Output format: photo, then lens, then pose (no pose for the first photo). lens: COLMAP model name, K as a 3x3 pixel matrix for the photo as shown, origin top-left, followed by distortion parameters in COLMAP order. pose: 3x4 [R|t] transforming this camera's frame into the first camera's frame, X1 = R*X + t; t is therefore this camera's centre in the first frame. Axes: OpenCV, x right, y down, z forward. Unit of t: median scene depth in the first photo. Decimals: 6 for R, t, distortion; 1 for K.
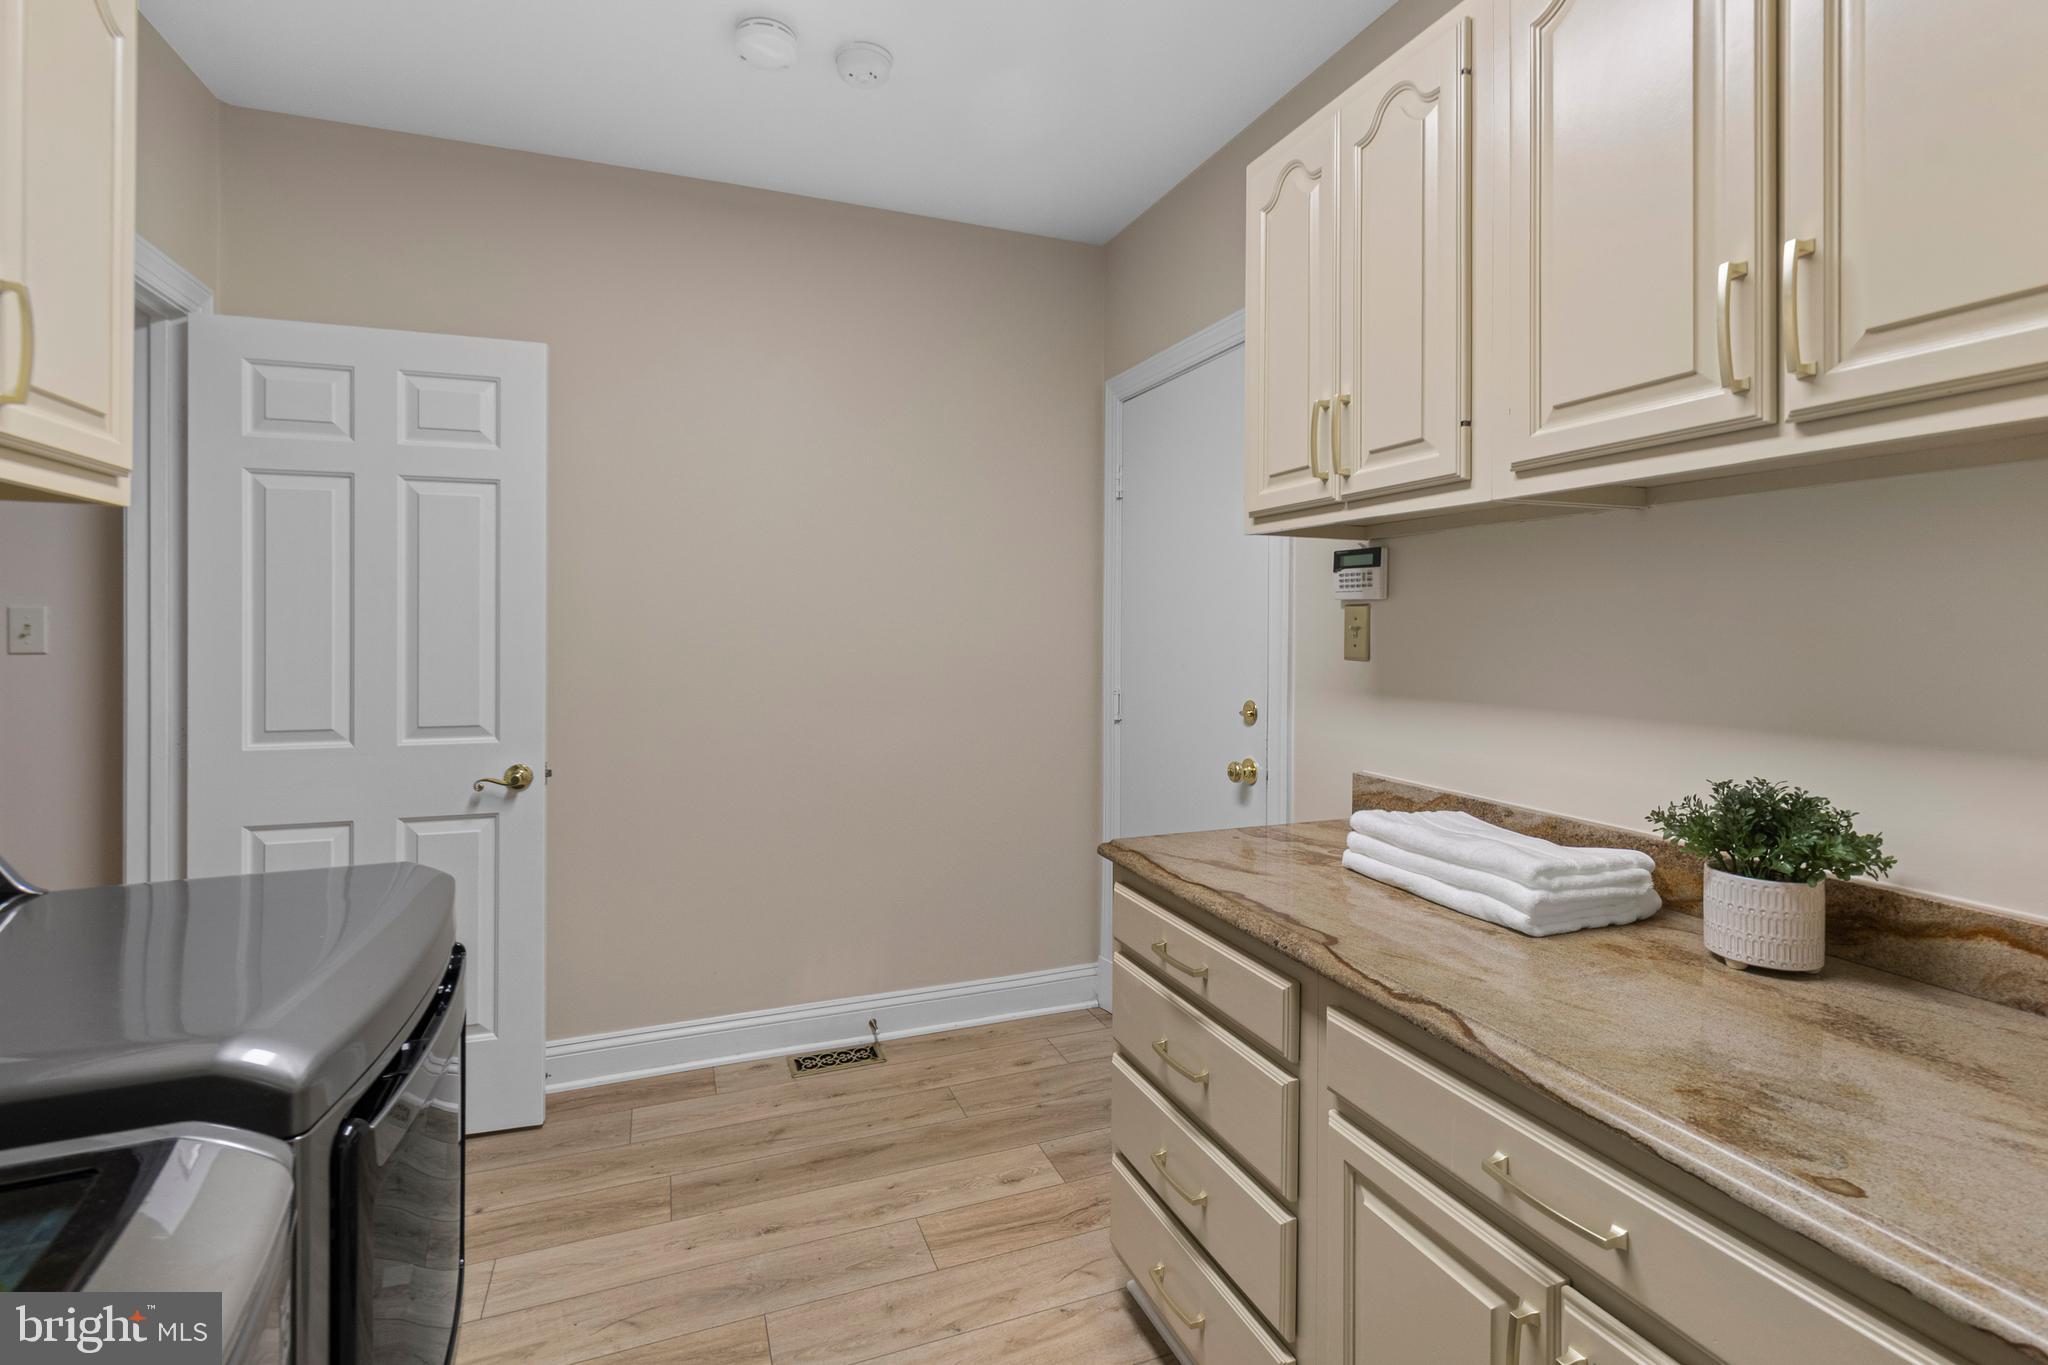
lens RADIAL K [[931.2, 0, 1018.6], [0, 931.2, 633.3], [0, 0, 1]] dist [0.015733, 0.000028]
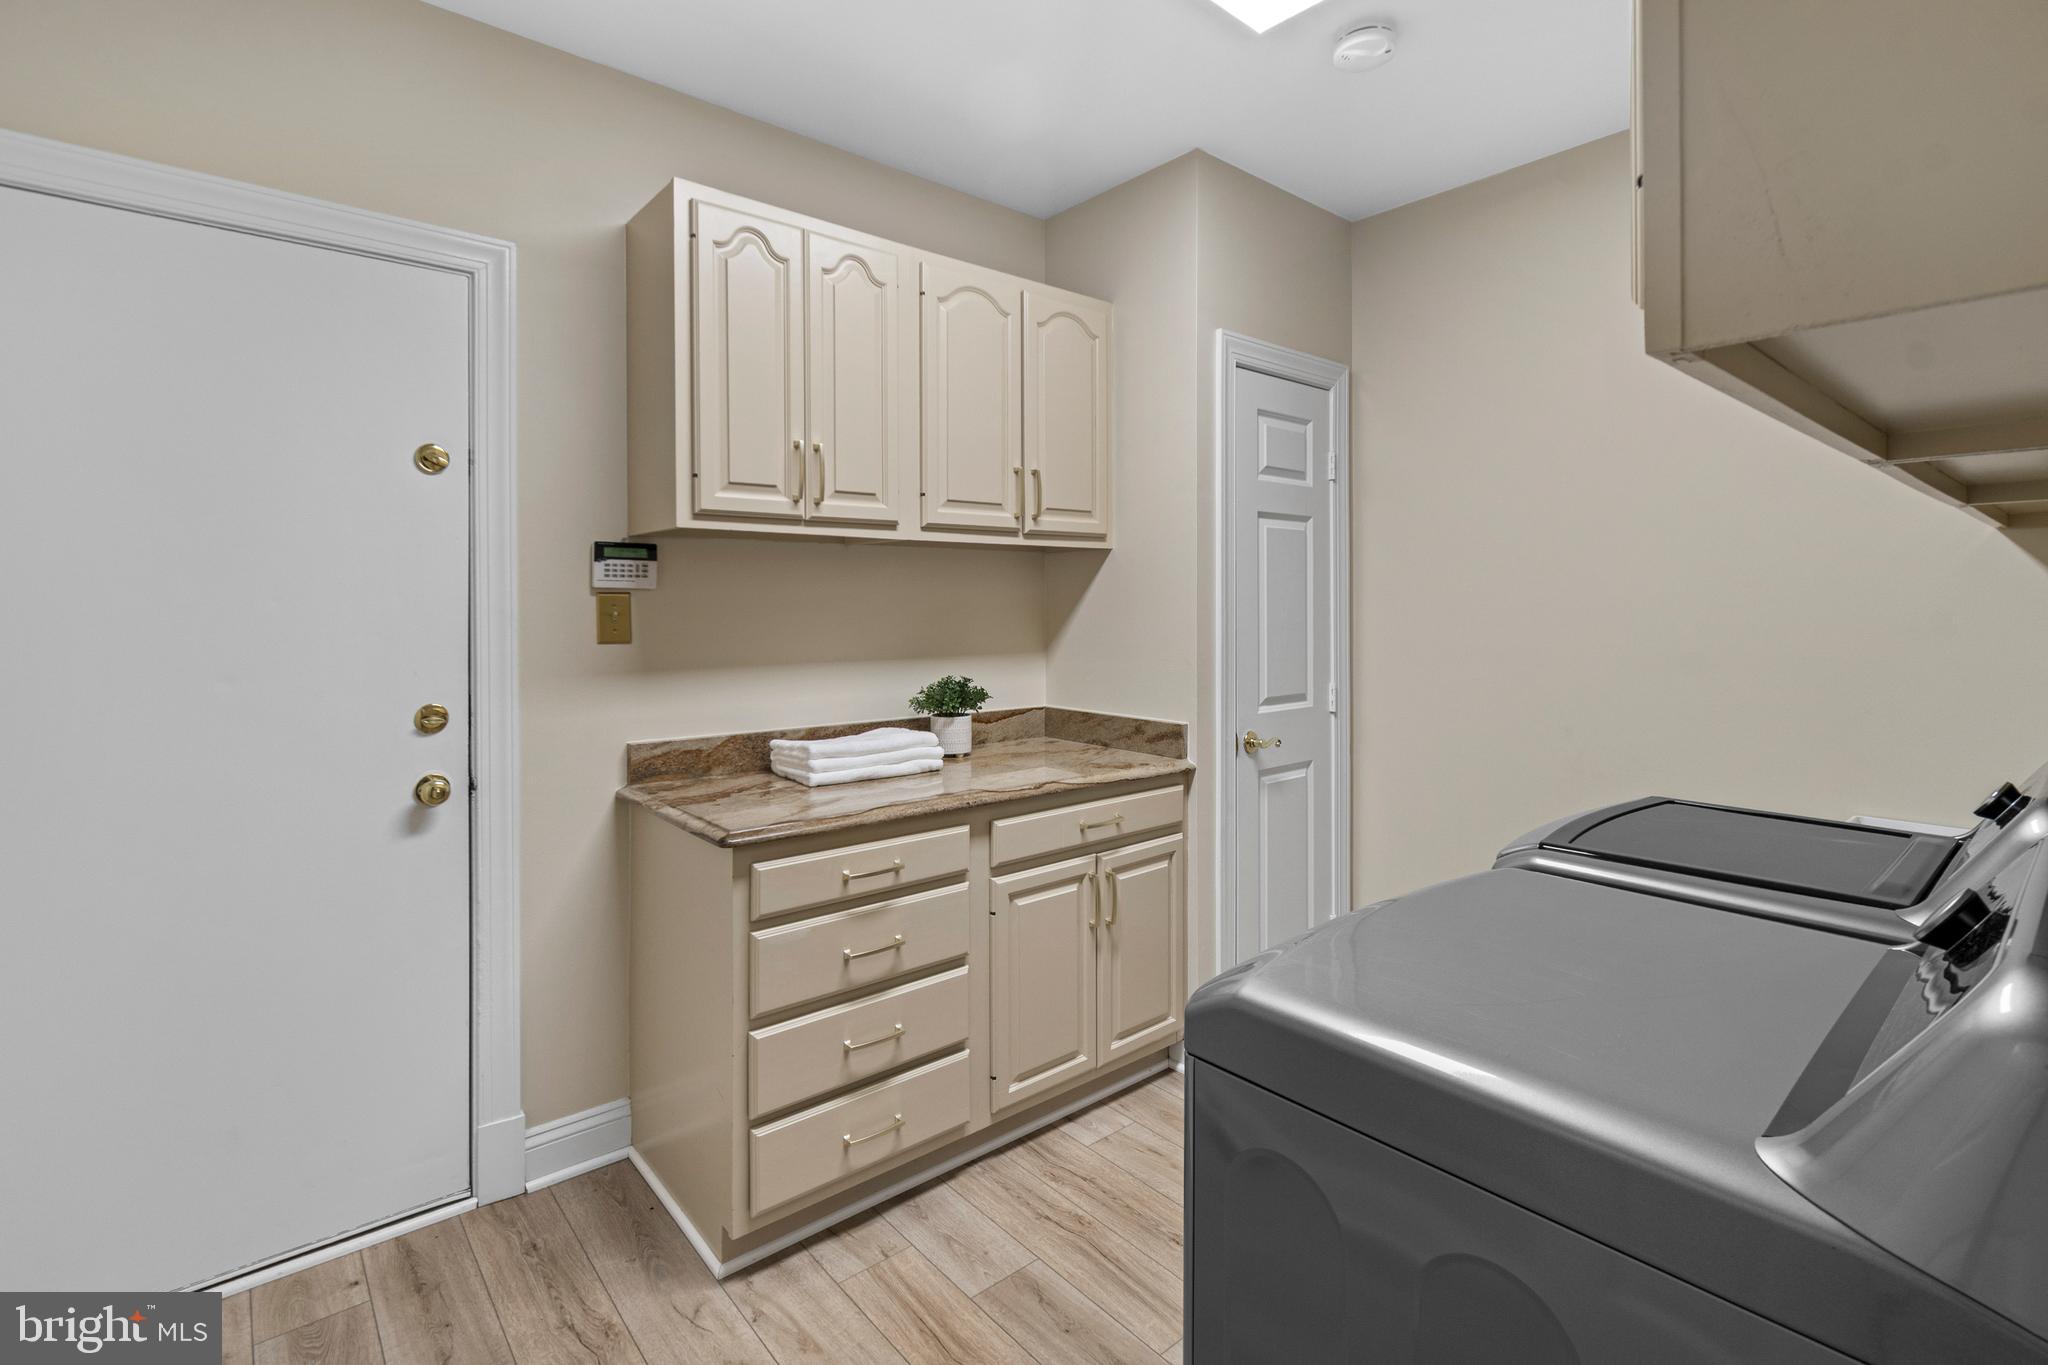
lens RADIAL K [[941.1, 0, 1015.8], [0, 941.1, 607.7], [0, 0, 1]] dist [-0.002529, -0.000213]
pose [[-0.323639, -0.008129, 0.946146, -0.985536], [0.011999, 0.999847, 0.012694, -0.025613], [-0.946104, 0.015462, -0.323493, 1.082943]]
